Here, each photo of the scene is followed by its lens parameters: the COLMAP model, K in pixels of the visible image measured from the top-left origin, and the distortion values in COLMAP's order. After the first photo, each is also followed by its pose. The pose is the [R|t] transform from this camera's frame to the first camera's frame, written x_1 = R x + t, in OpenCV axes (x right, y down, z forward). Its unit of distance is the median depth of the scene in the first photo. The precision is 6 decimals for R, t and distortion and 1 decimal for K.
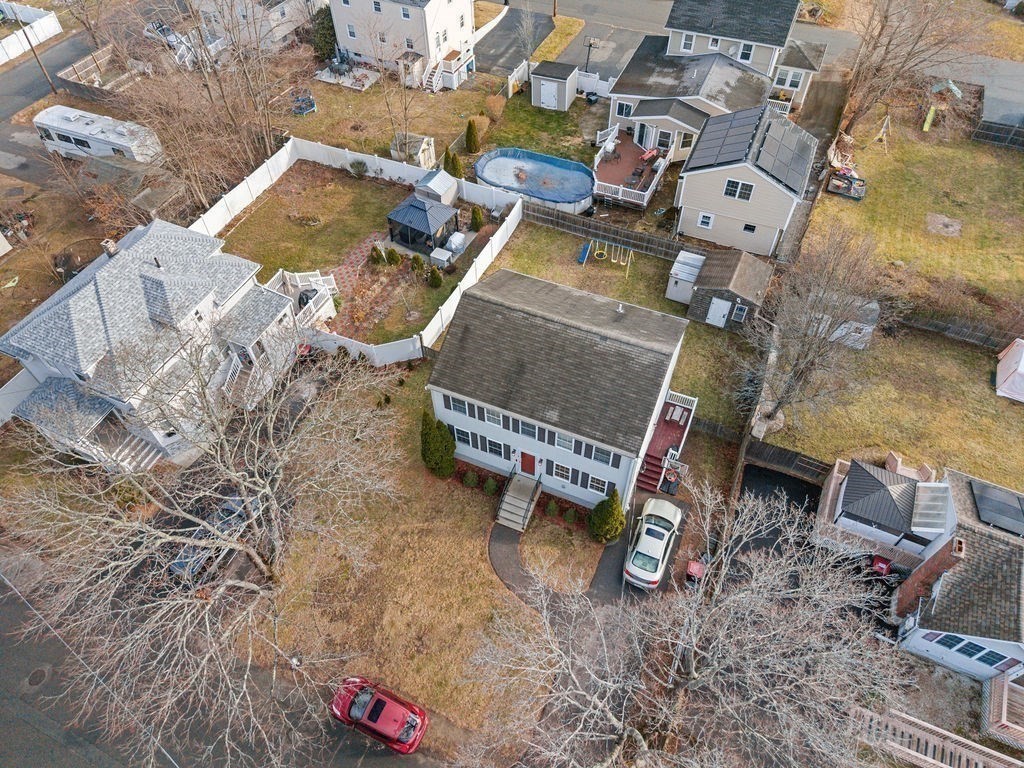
lens RADIAL K [[689.4, 0, 509.7], [0, 689.4, 369.5], [0, 0, 1]] dist [0.085221, -0.111295]
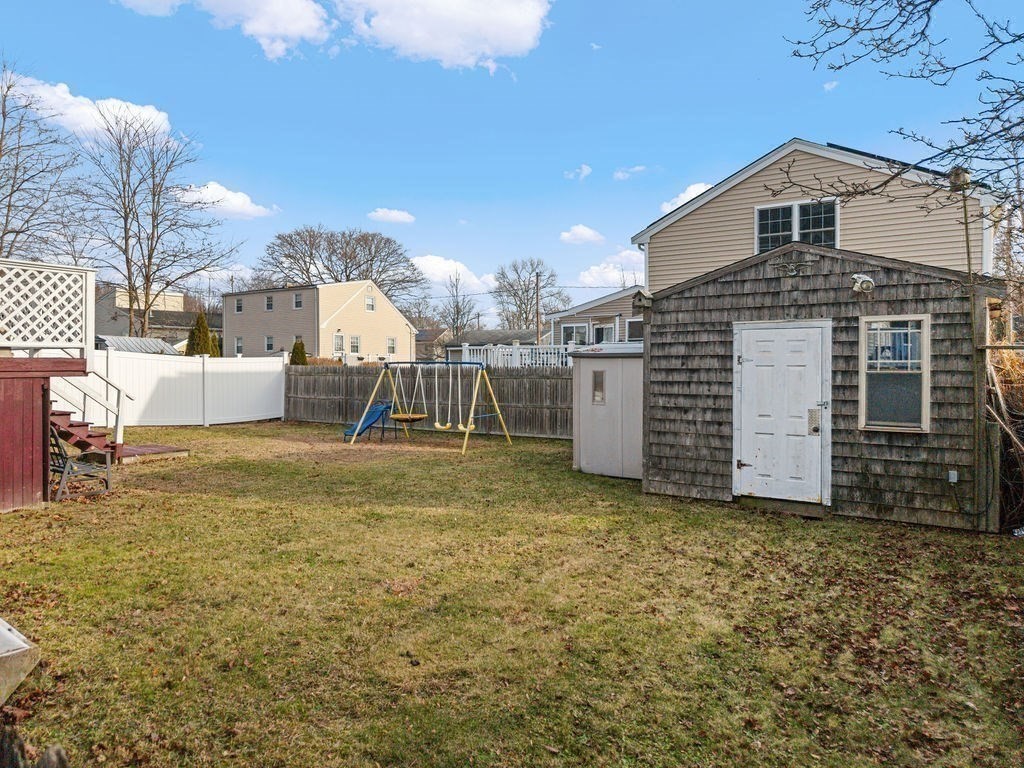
lens RADIAL K [[689.4, 0, 509.7], [0, 689.4, 369.5], [0, 0, 1]] dist [0.085221, -0.111295]
pose [[0.987459, 0.009713, -0.157578, 0.258036], [-0.126337, 0.647175, -0.751800, 0.071581], [0.094678, 0.762280, 0.640286, 0.866752]]
